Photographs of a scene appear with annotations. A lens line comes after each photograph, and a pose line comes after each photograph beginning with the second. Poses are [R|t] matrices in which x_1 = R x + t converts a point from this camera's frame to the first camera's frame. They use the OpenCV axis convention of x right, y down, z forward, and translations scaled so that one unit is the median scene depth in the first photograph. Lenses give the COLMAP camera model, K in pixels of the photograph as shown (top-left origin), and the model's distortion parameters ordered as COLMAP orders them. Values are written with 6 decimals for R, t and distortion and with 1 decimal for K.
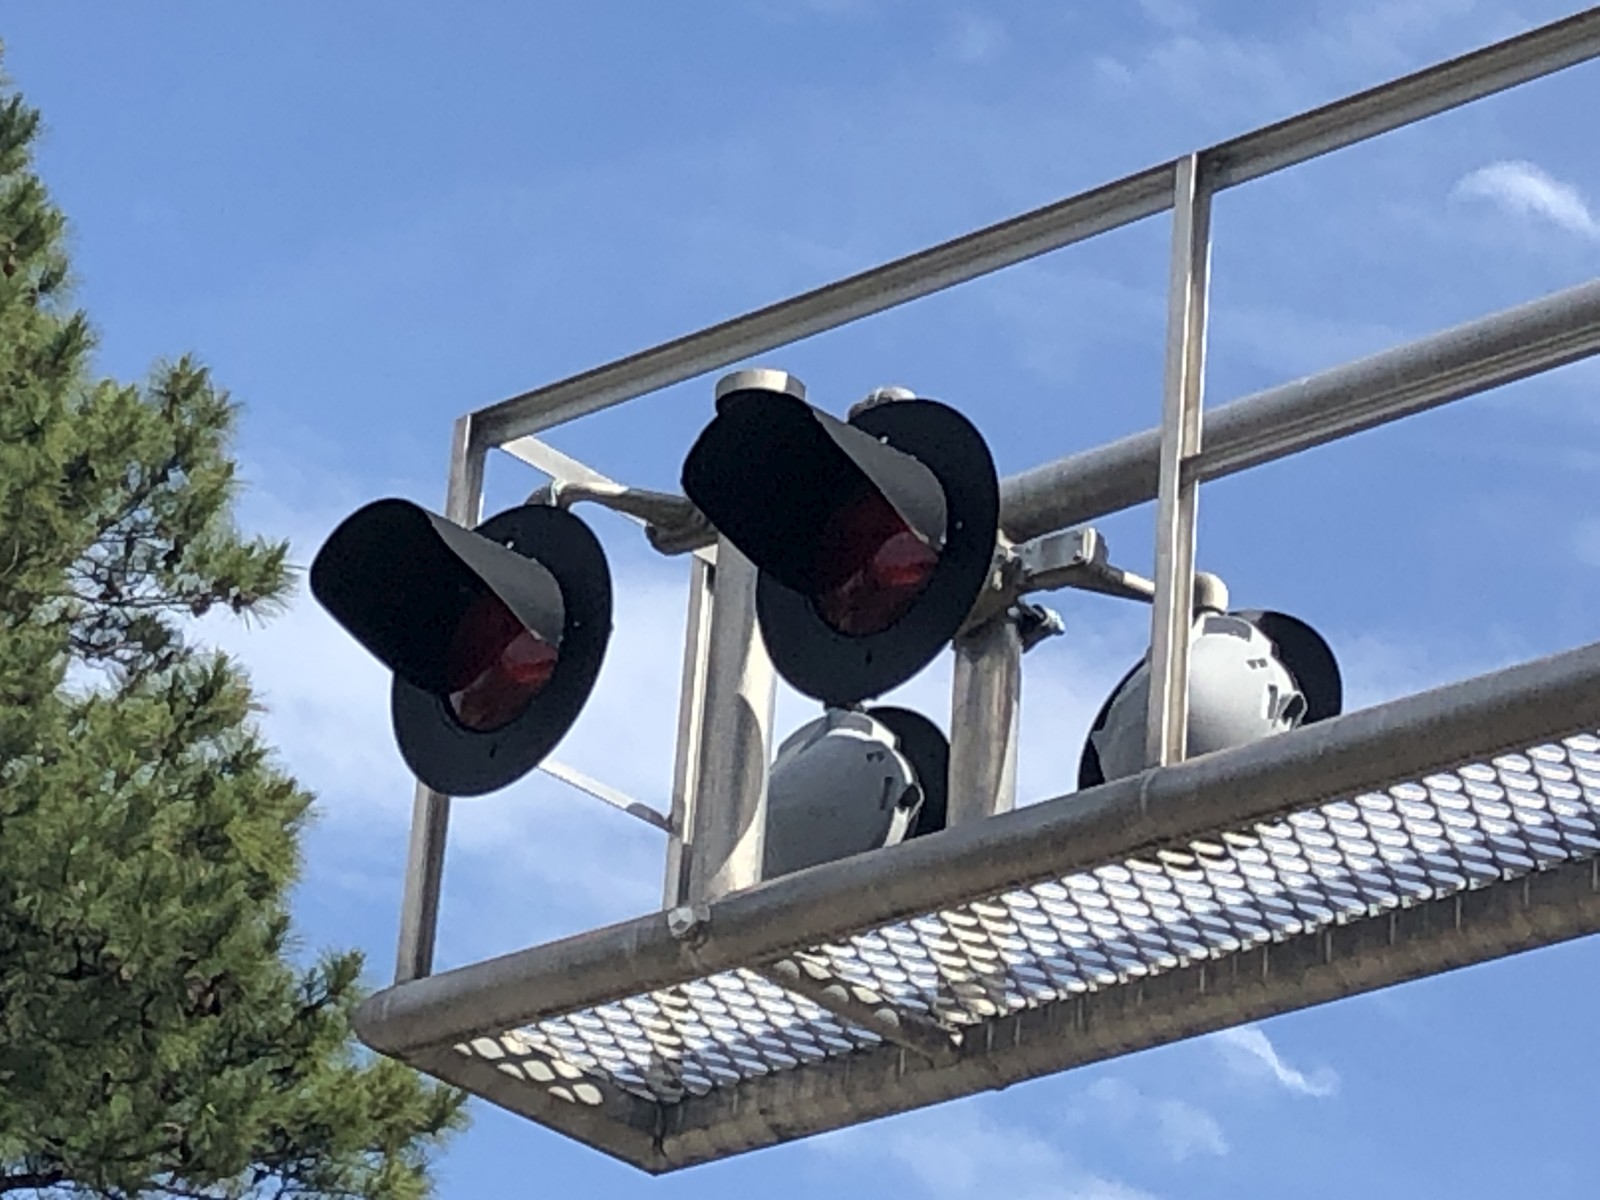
lens RADIAL K [[6512.9, 0, 800.0], [0, 6512.9, 600.0], [0, 0, 1]] dist [-0.035690, -6.107204]
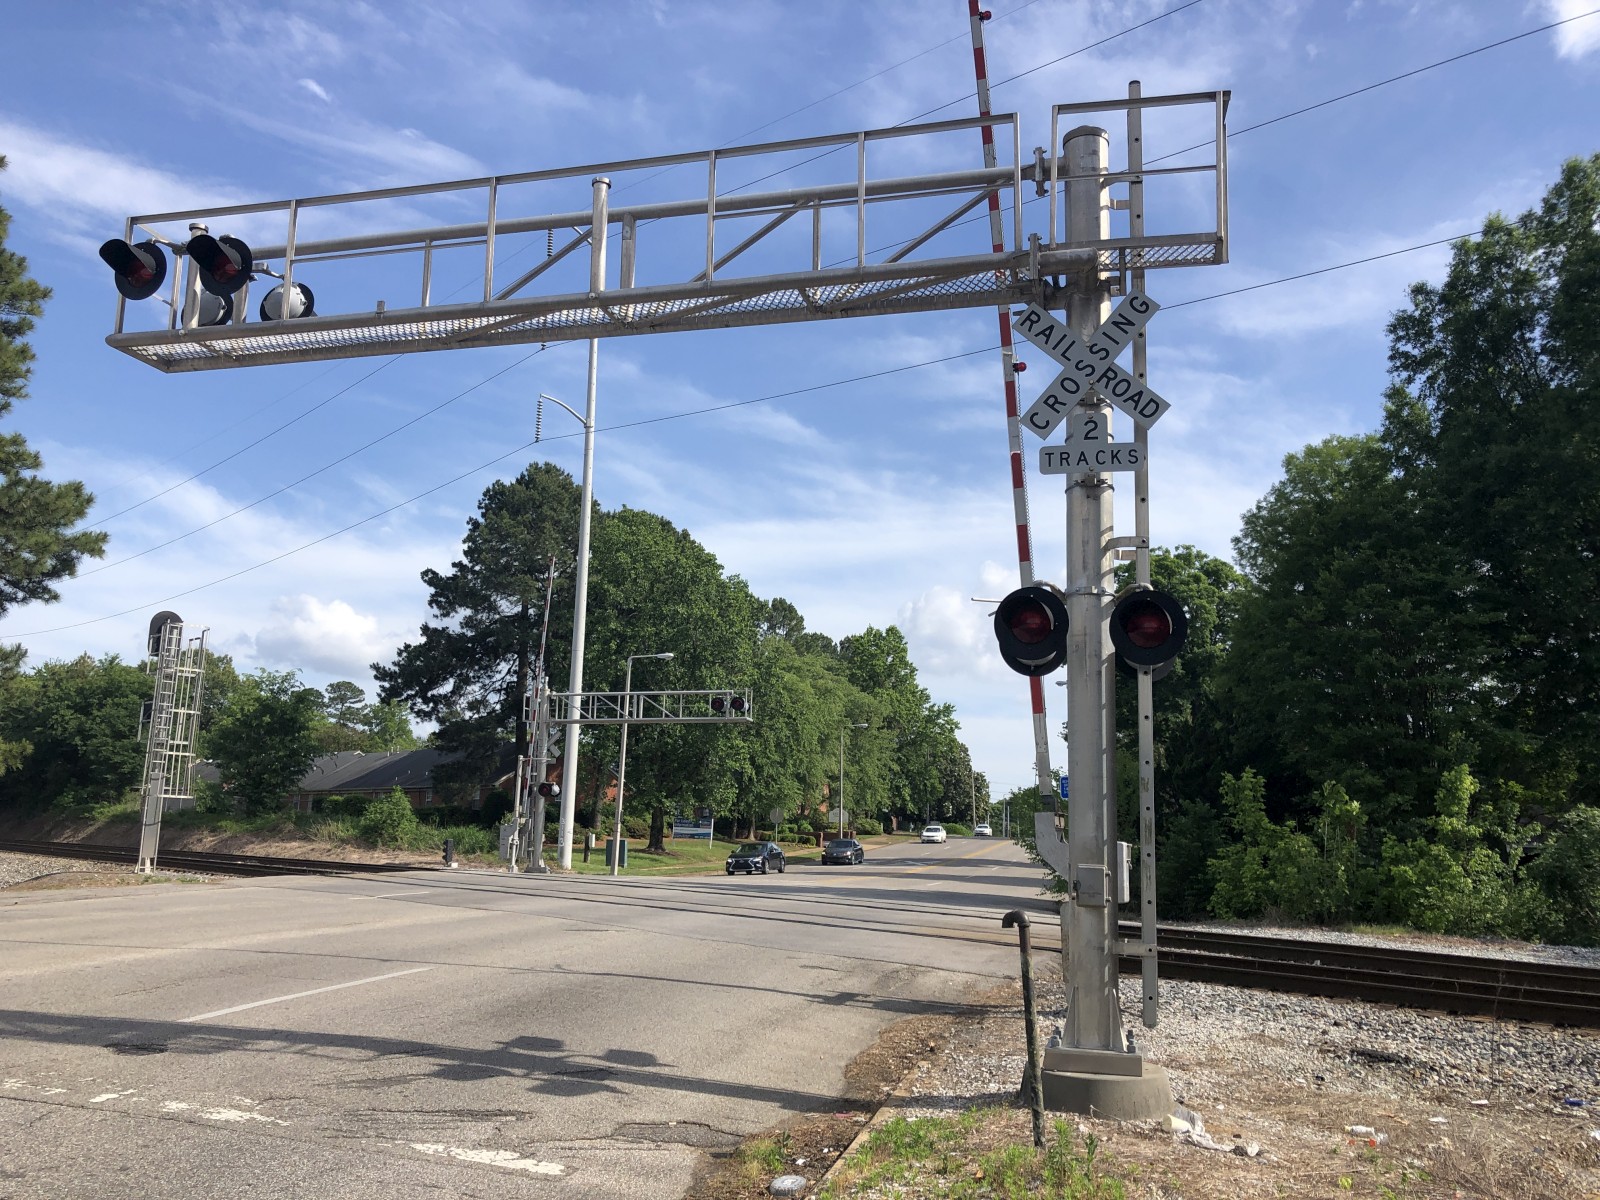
lens RADIAL K [[1313.9, 0, 790.2], [0, 1313.9, 614.9], [0, 0, 1]] dist [0.003493, 0.012476]
pose [[0.881746, 0.016219, 0.471446, -0.079435], [-0.158072, 0.951787, 0.262898, -0.087956], [-0.444452, -0.306332, 0.841798, -0.178275]]
